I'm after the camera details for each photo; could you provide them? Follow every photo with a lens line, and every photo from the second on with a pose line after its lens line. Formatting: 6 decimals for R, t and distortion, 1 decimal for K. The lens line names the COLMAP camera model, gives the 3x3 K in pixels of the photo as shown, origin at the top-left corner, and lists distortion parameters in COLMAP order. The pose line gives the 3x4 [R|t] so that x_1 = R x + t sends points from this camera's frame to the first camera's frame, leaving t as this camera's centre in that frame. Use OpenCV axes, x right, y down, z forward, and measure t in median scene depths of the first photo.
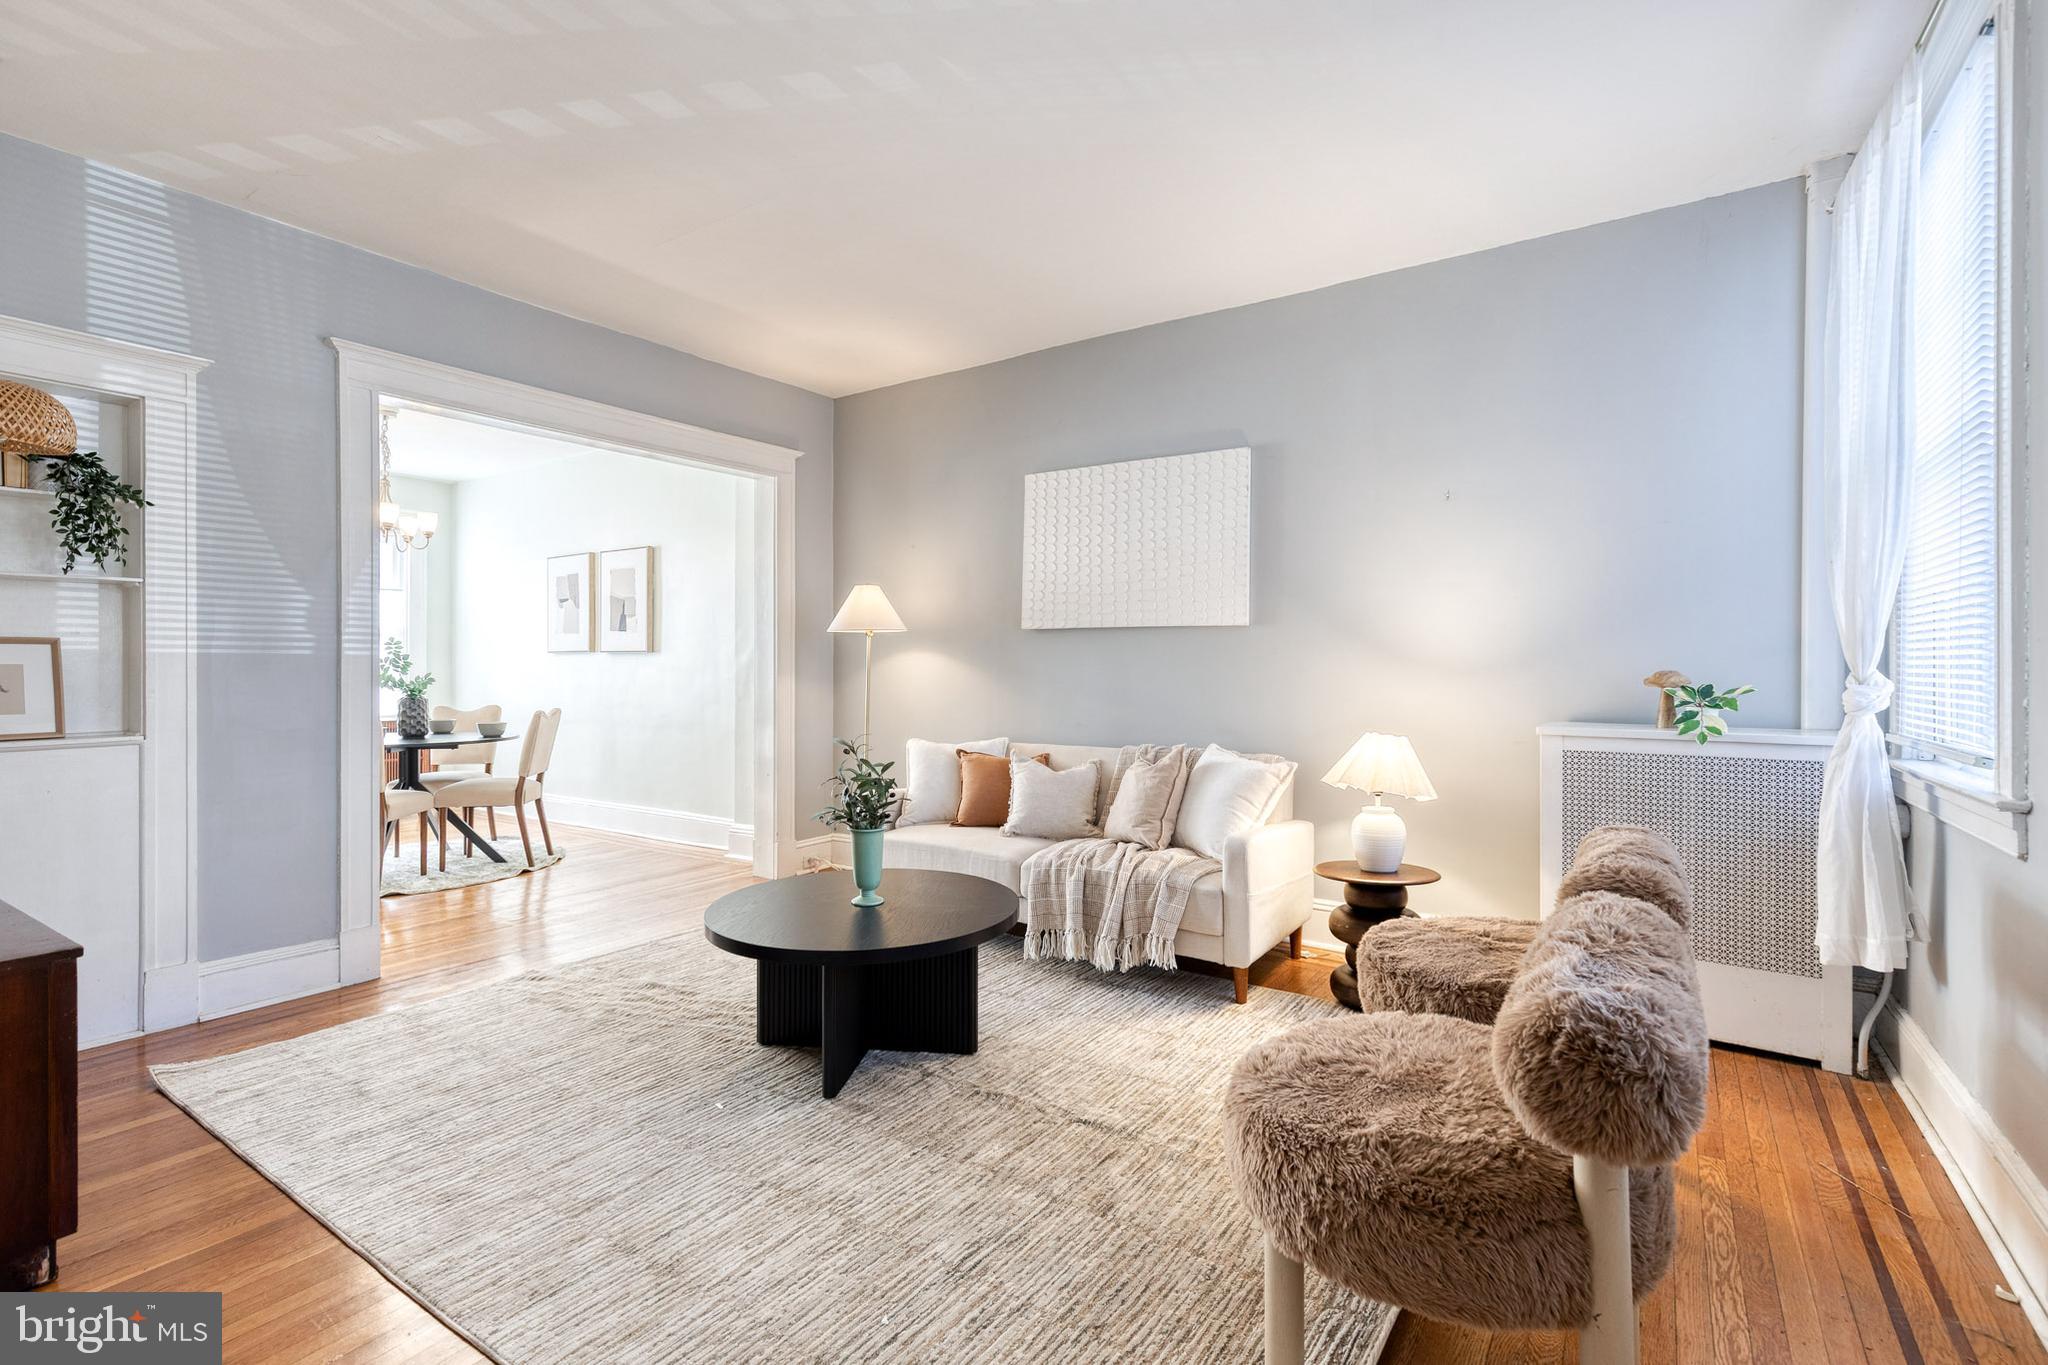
lens RADIAL K [[924.4, 0, 1037.5], [0, 924.4, 676.8], [0, 0, 1]] dist [0.004448, -0.000454]
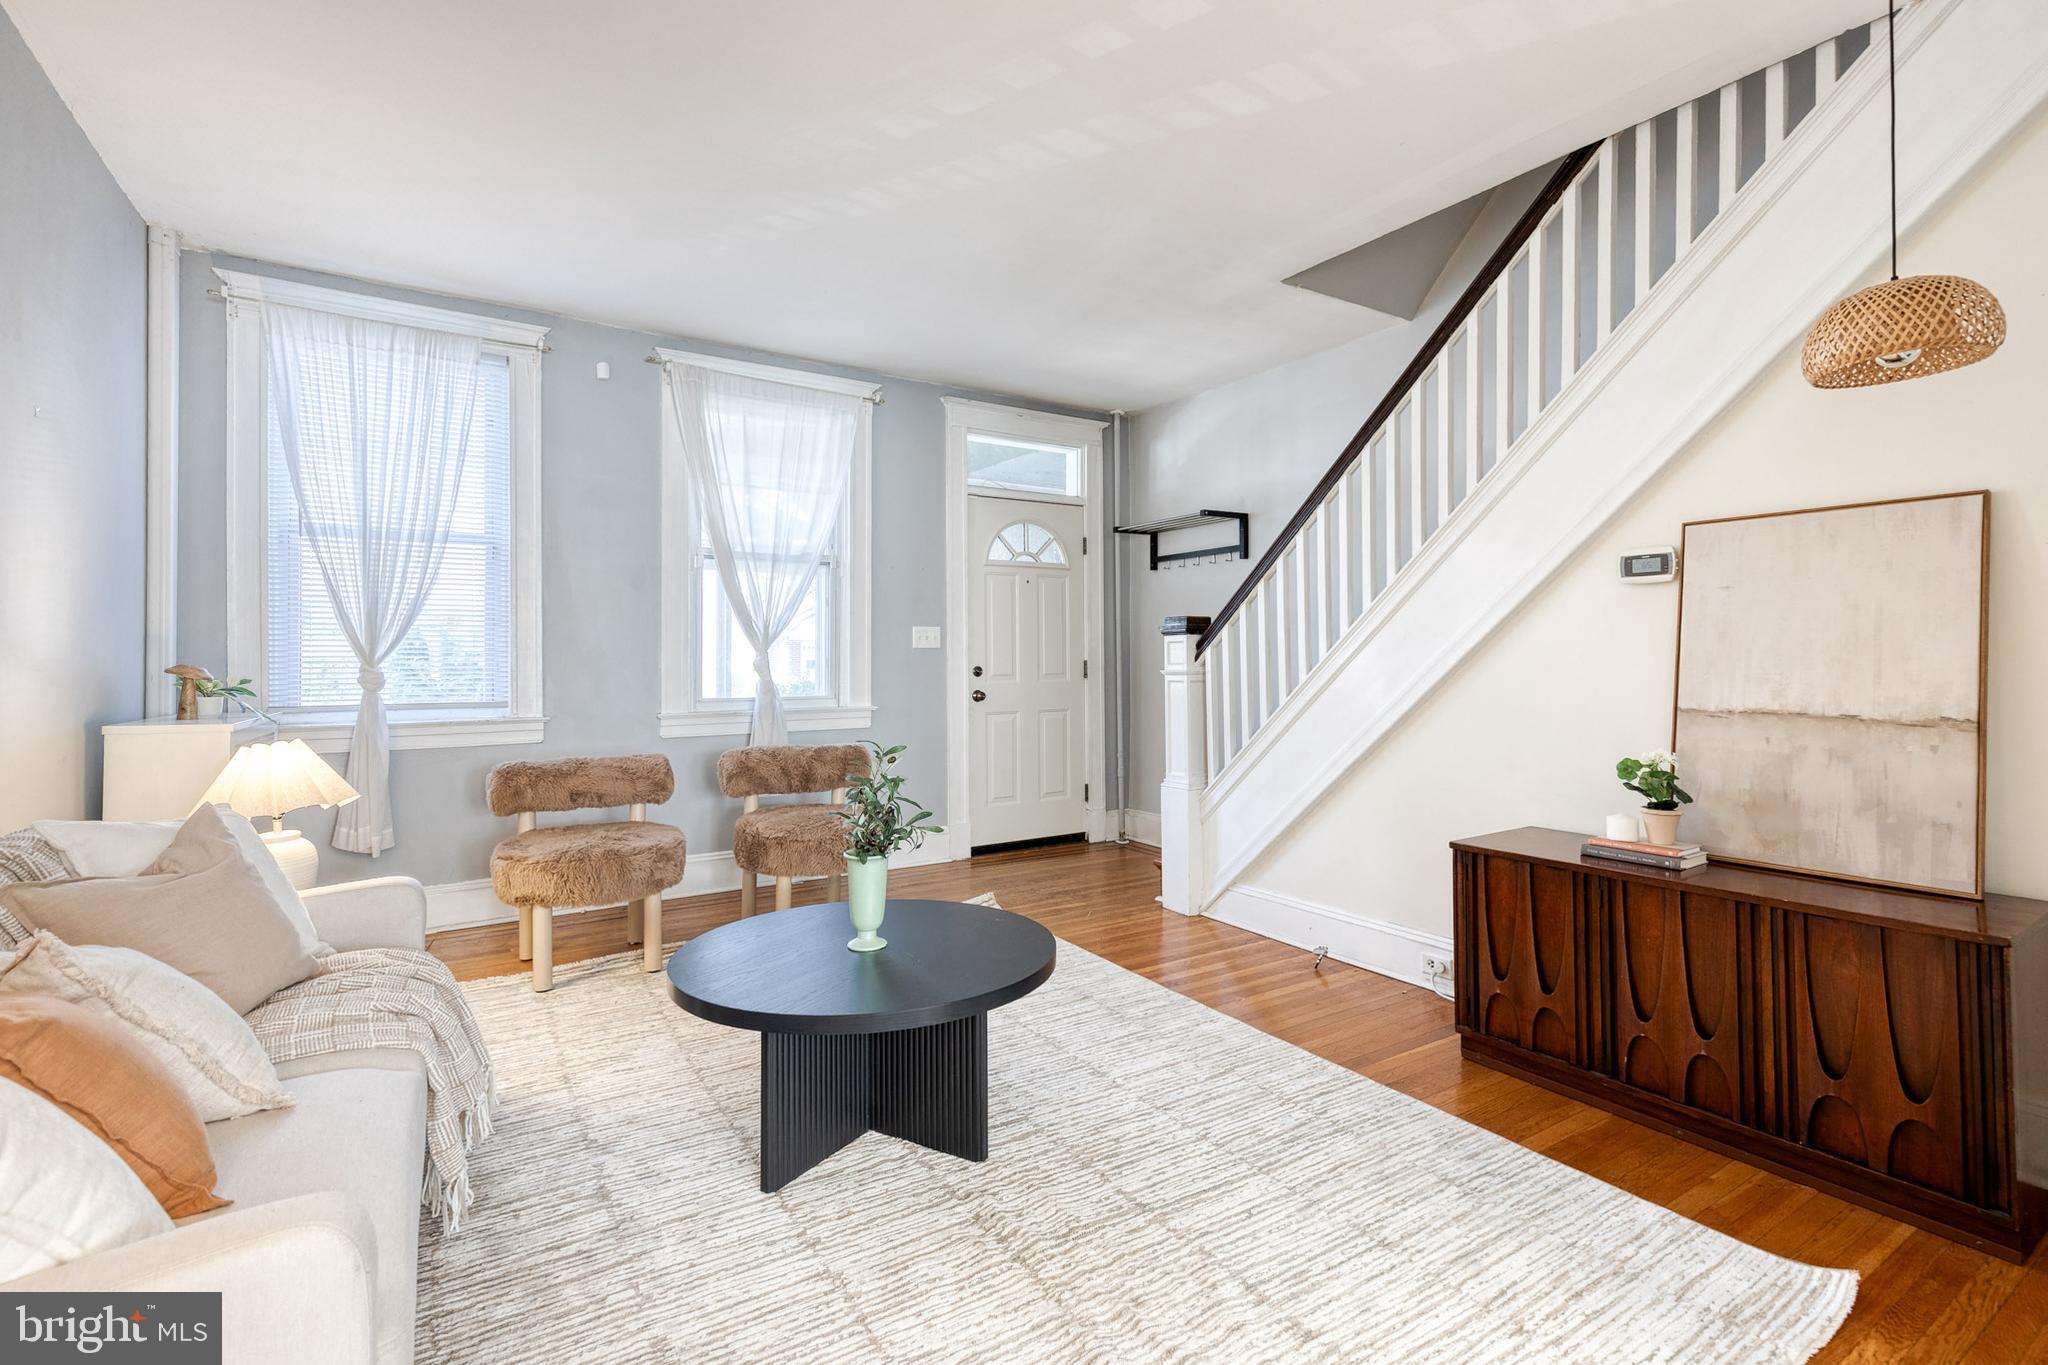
lens RADIAL K [[940.0, 0, 1045.5], [0, 940.0, 641.5], [0, 0, 1]] dist [0.011578, -0.000278]
pose [[-0.920911, 0.010865, 0.389621, -0.572232], [0.007351, 0.999918, -0.010508, -0.012552], [-0.389704, -0.006813, -0.920915, 1.489676]]
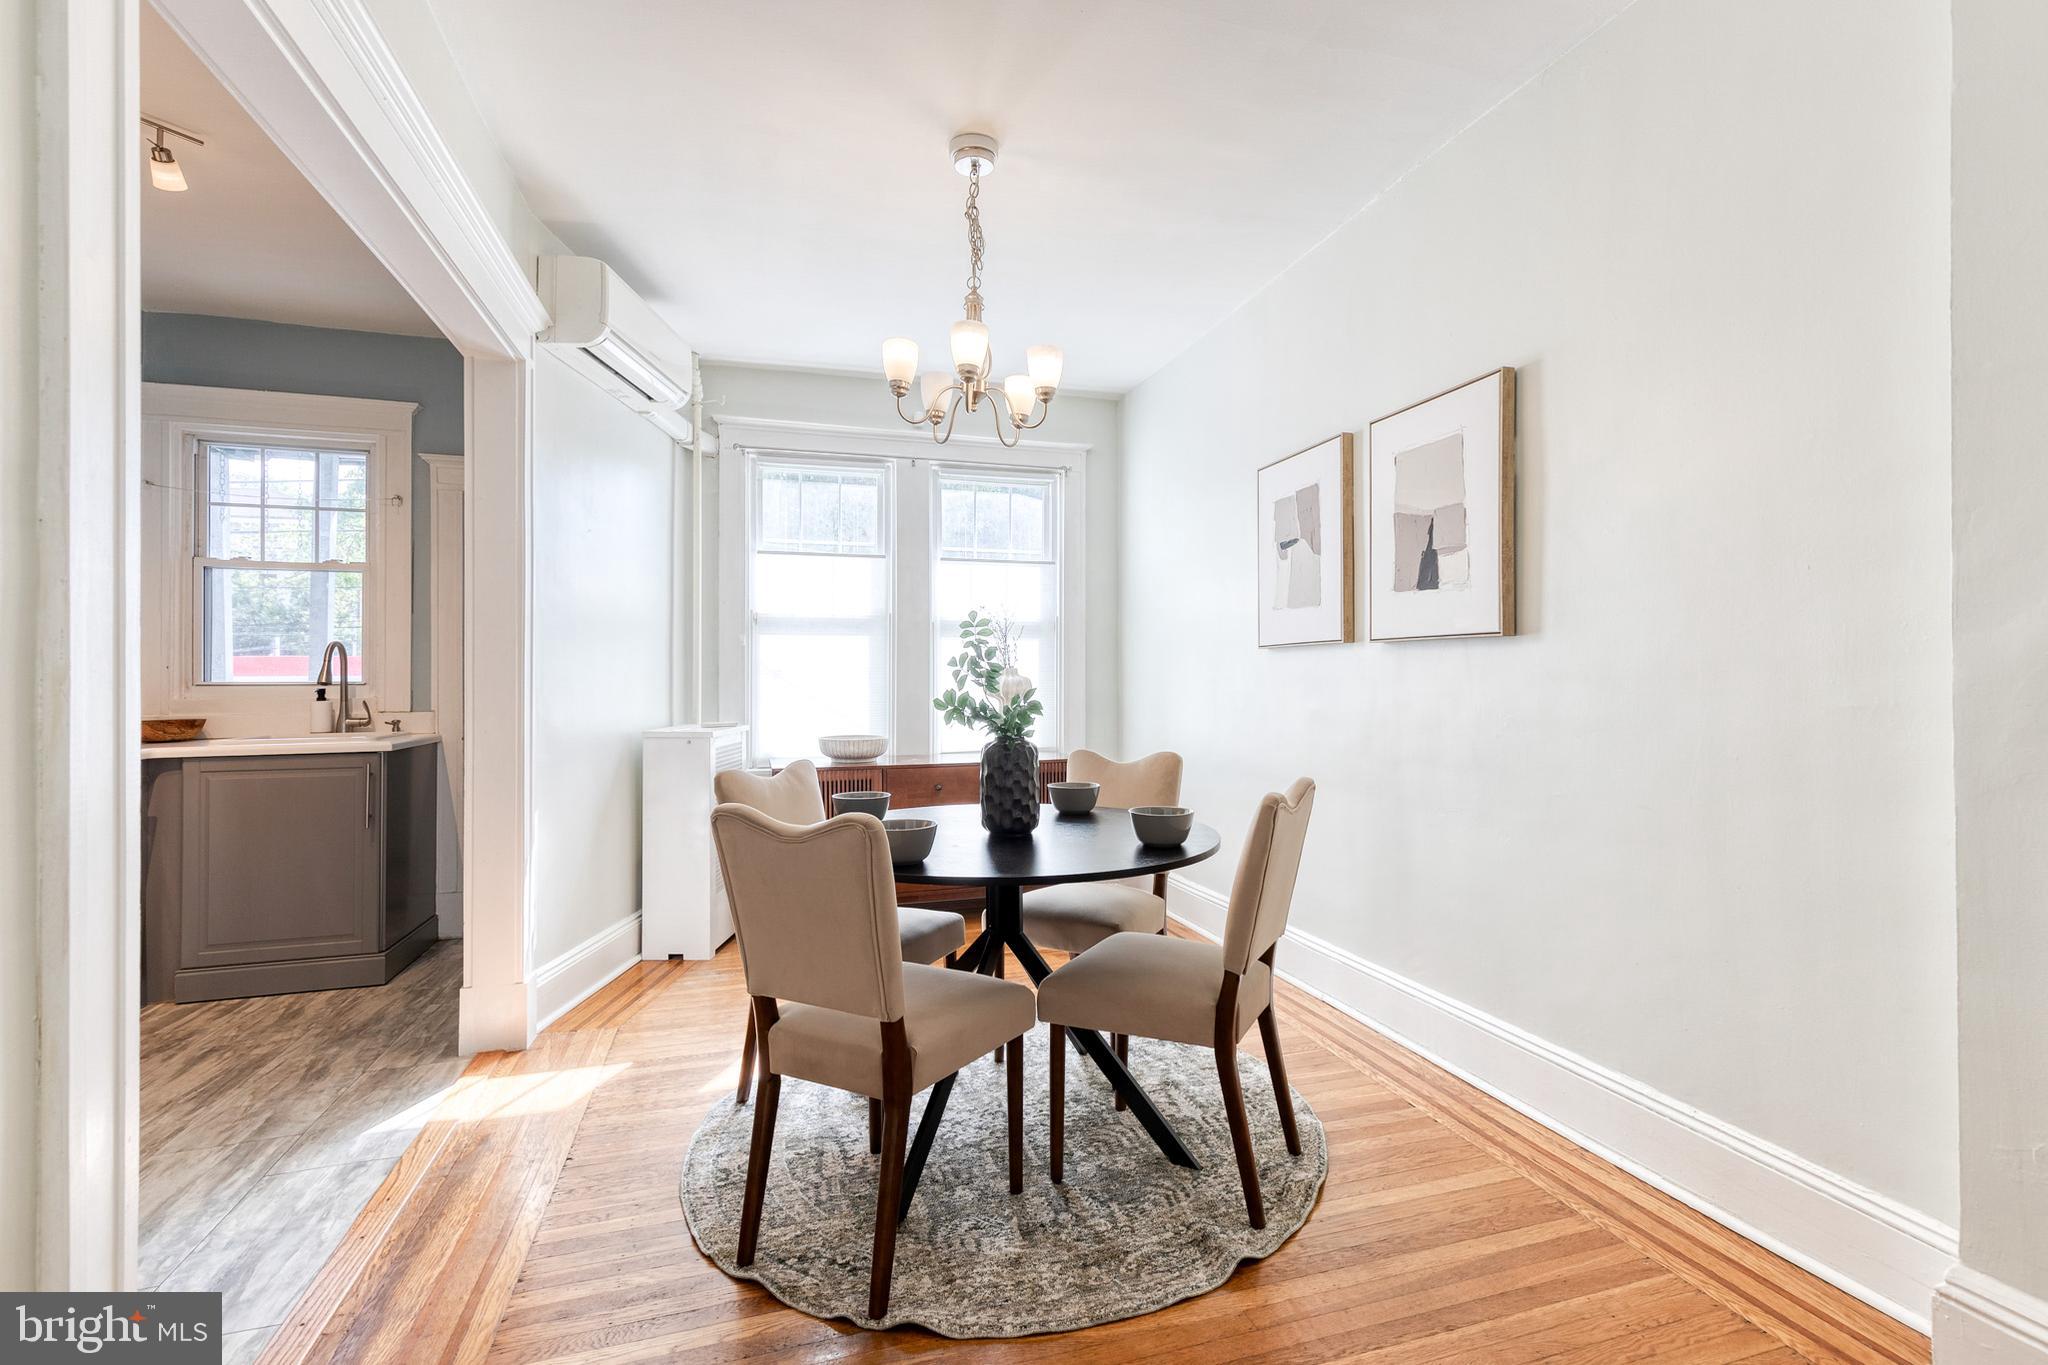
lens RADIAL K [[928.9, 0, 1045.7], [0, 928.9, 670.1], [0, 0, 1]] dist [0.004618, 0.000404]
pose [[0.782077, -0.009757, -0.623106, -0.641312], [0.000048, 0.999878, -0.015597, -0.010541], [0.623182, 0.012168, 0.781982, 1.110909]]
